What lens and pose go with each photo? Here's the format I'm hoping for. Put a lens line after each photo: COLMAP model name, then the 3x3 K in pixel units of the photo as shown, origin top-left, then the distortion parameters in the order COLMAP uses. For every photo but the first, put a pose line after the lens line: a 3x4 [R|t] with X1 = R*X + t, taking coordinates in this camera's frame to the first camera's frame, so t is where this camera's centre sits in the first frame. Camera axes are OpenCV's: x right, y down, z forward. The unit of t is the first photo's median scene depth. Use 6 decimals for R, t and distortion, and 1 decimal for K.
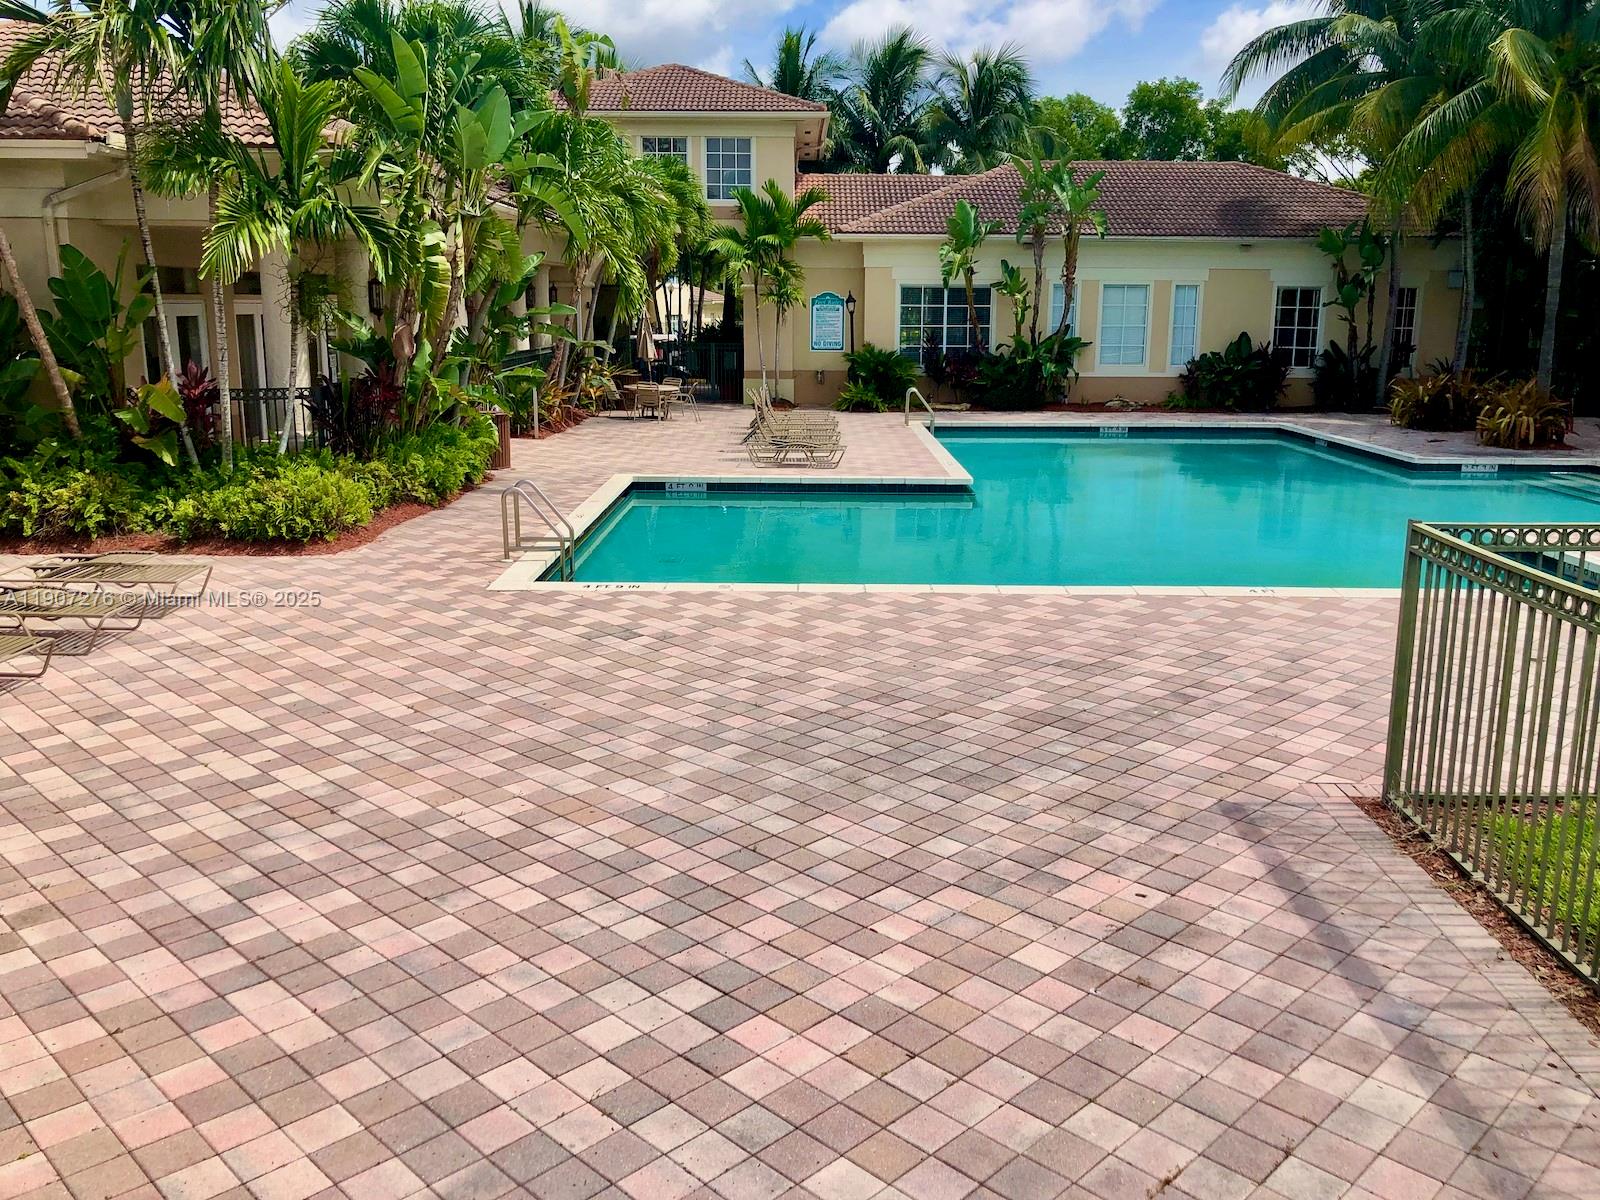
lens RADIAL K [[1317.5, 0, 810.3], [0, 1317.5, 588.1], [0, 0, 1]] dist [0.034914, -0.031715]
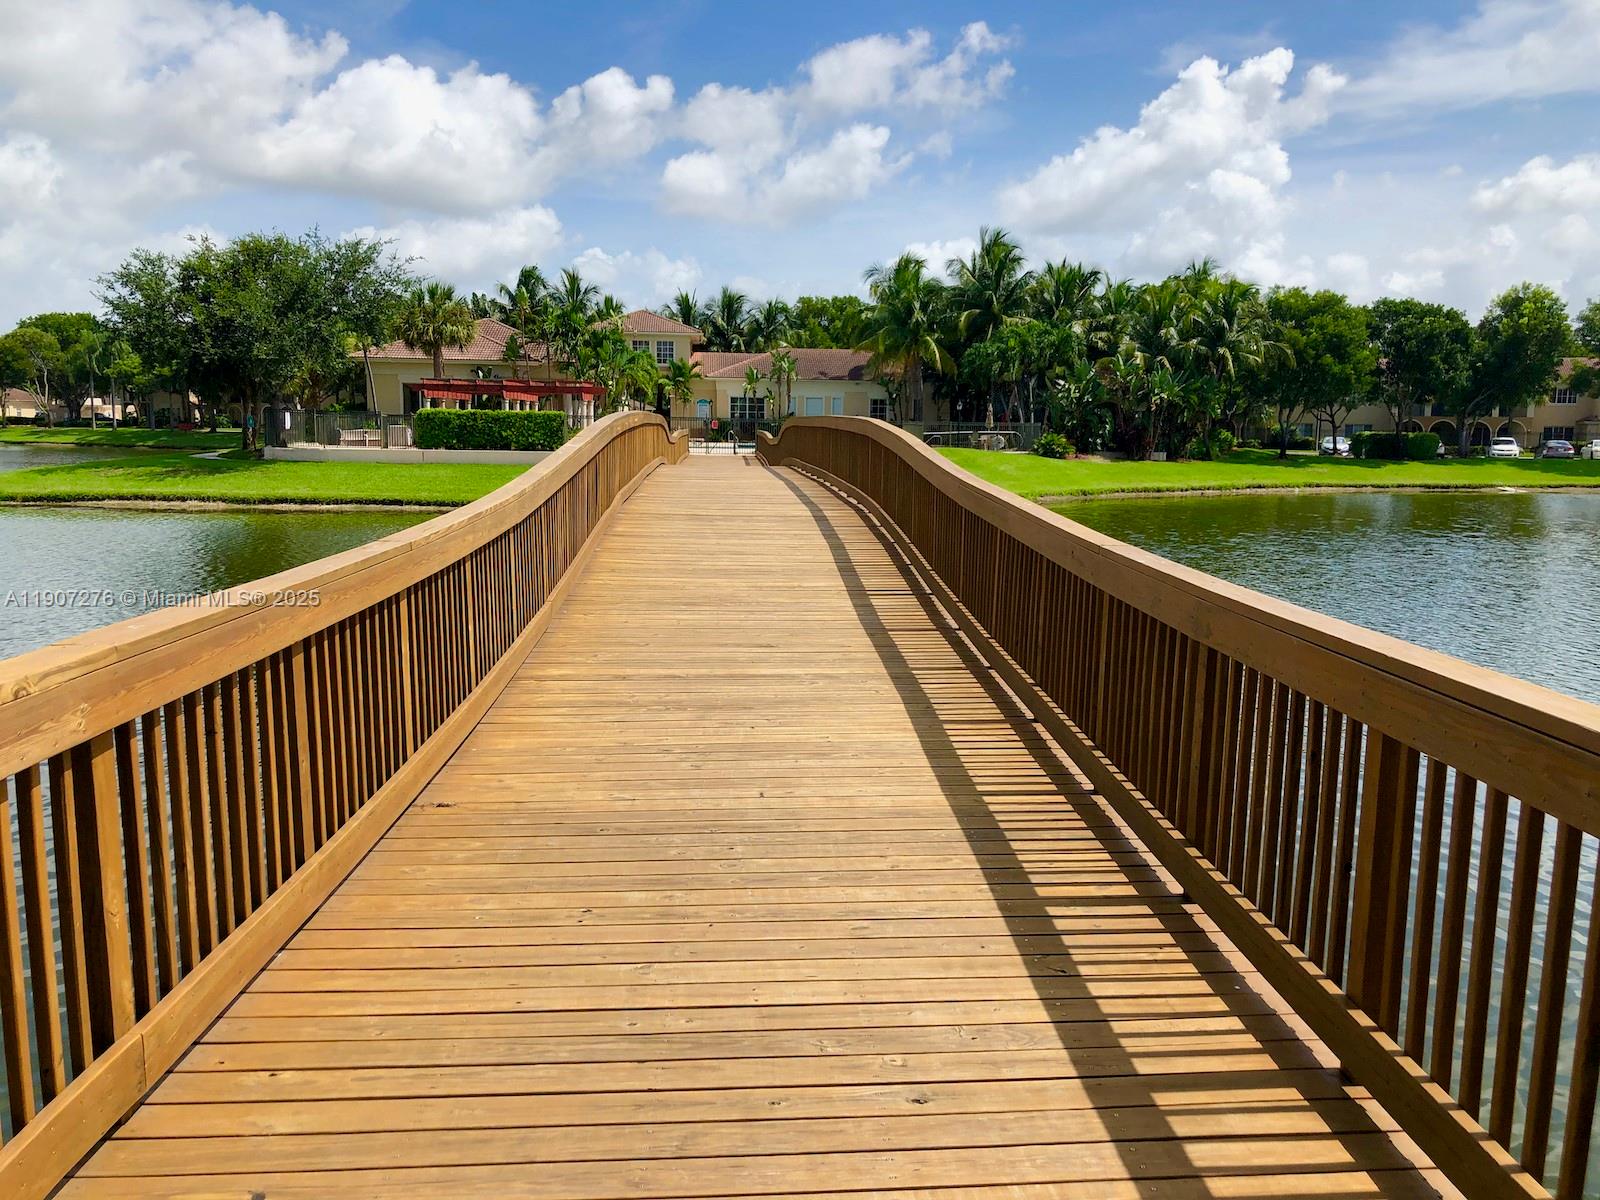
lens RADIAL K [[1317.5, 0, 801.8], [0, 1317.5, 597.2], [0, 0, 1]] dist [0.034914, -0.031715]
pose [[0.997549, -0.001452, 0.069962, 0.050740], [0.006910, 0.996943, -0.077829, 0.738574], [-0.069635, 0.078122, 0.994509, -3.132027]]
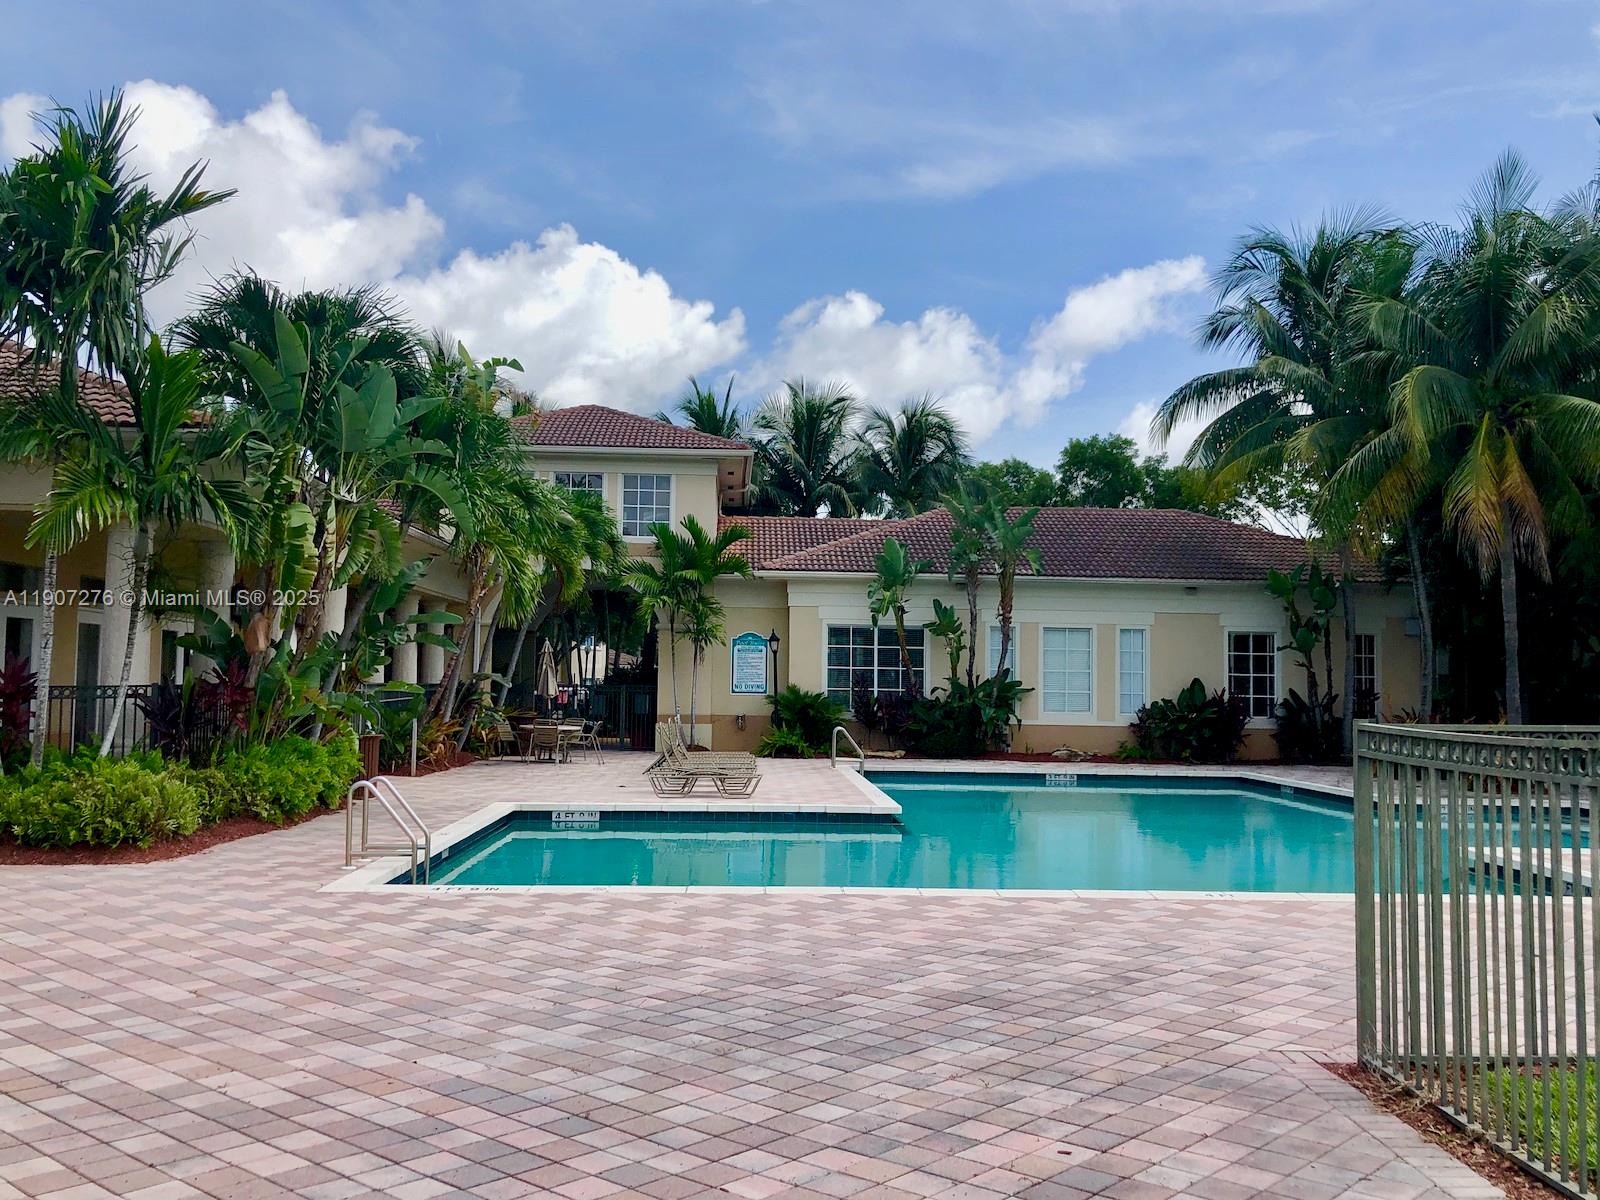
lens RADIAL K [[1455.1, 0, 805.4], [0, 1455.1, 601.2], [0, 0, 1]] dist [0.011114, 0.000000]
pose [[0.999048, 0.009565, 0.042570, 0.018313], [0.002113, 0.963922, -0.266176, 0.049824], [-0.043580, 0.266013, 0.962984, 0.024633]]
